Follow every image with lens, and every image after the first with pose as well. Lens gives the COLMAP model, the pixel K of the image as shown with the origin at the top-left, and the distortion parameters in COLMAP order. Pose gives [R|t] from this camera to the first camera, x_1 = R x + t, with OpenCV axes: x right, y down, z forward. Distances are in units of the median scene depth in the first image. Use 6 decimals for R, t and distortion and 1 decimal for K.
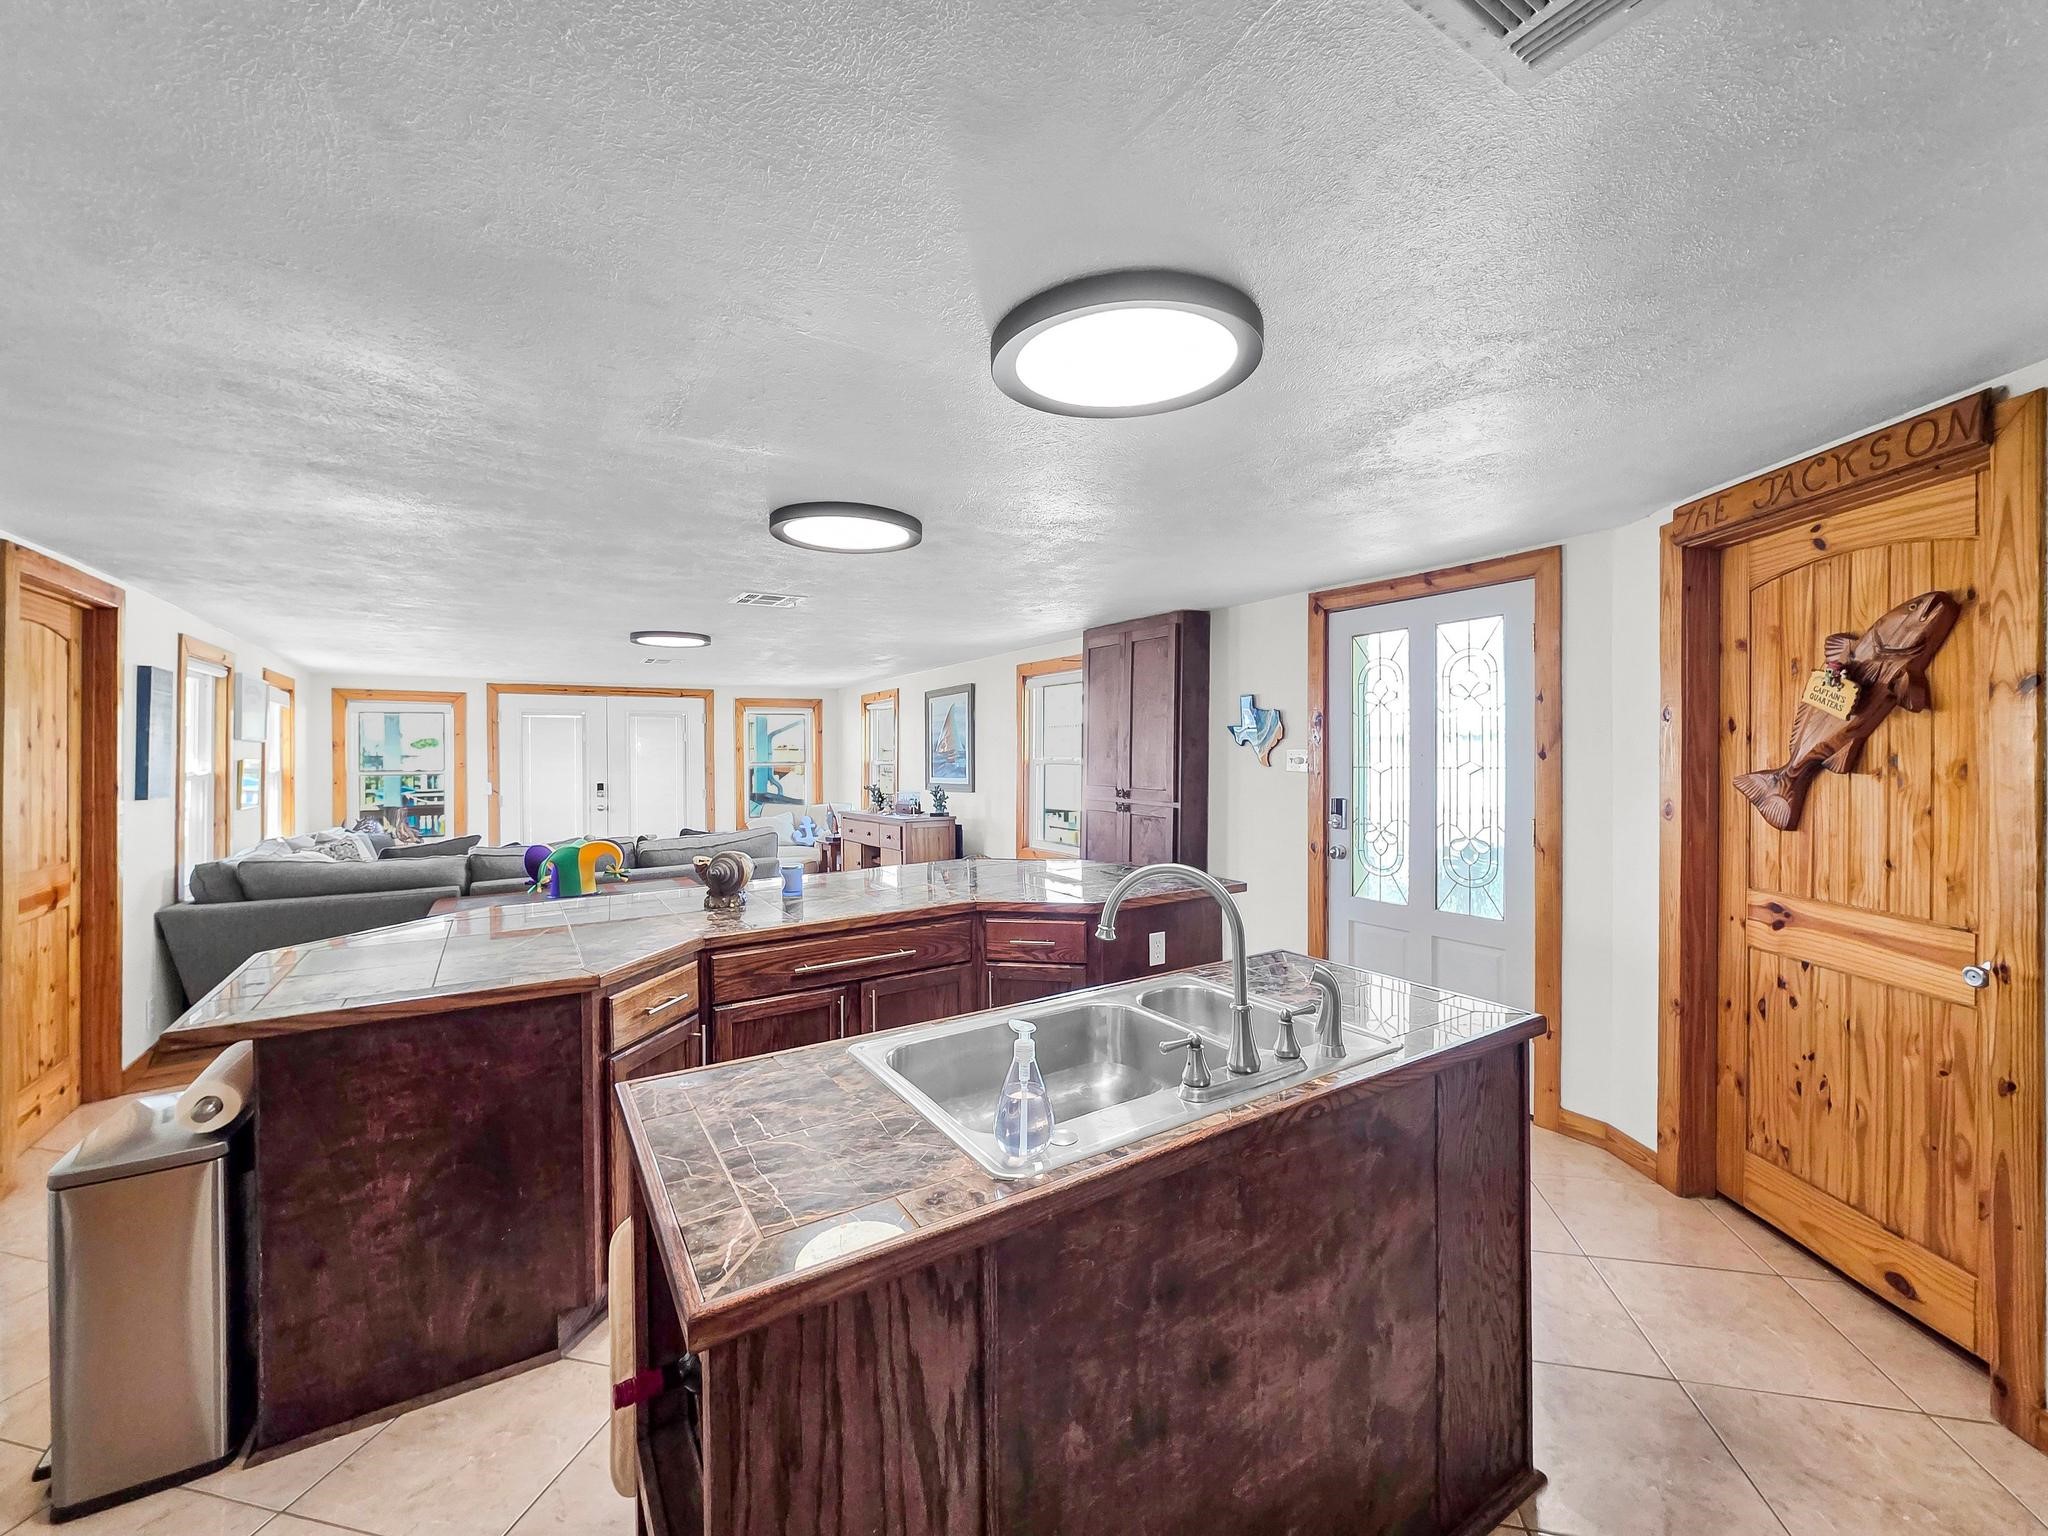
lens RADIAL K [[810.1, 0, 962.9], [0, 810.1, 752.3], [0, 0, 1]] dist [0.000760, -0.000804]
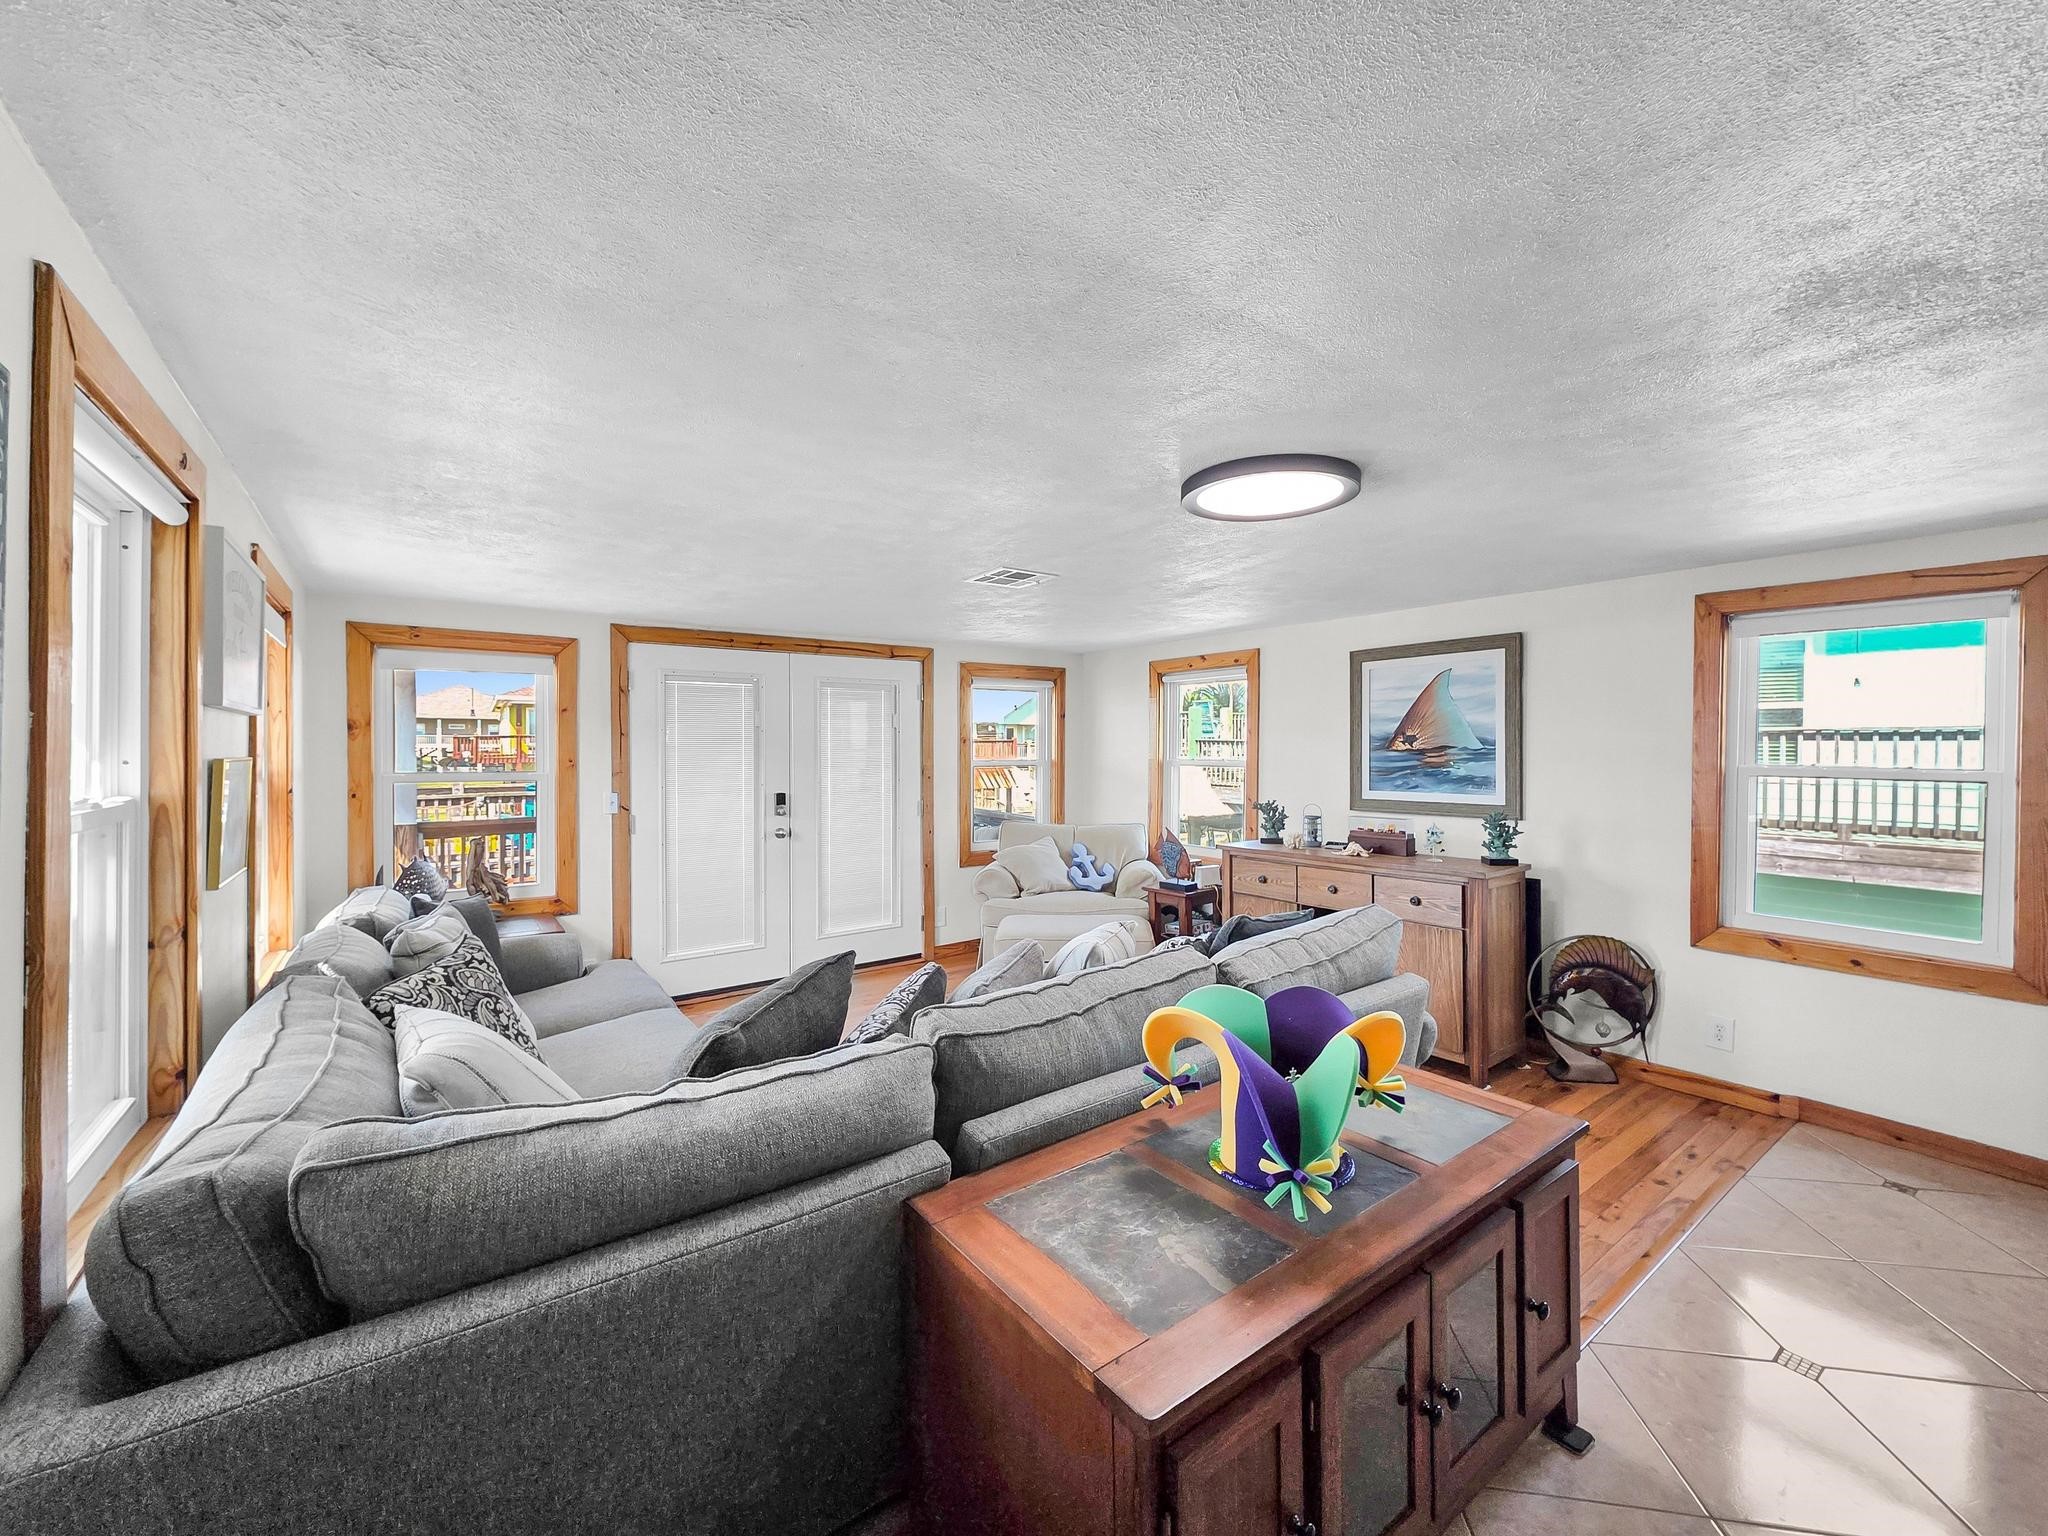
lens RADIAL K [[810.1, 0, 970.4], [0, 810.1, 753.5], [0, 0, 1]] dist [0.000760, -0.000804]
pose [[0.996333, 0.009163, 0.085063, -0.407948], [-0.010238, 0.999873, 0.012209, -0.001410], [-0.084940, -0.013035, 0.996301, 0.422099]]
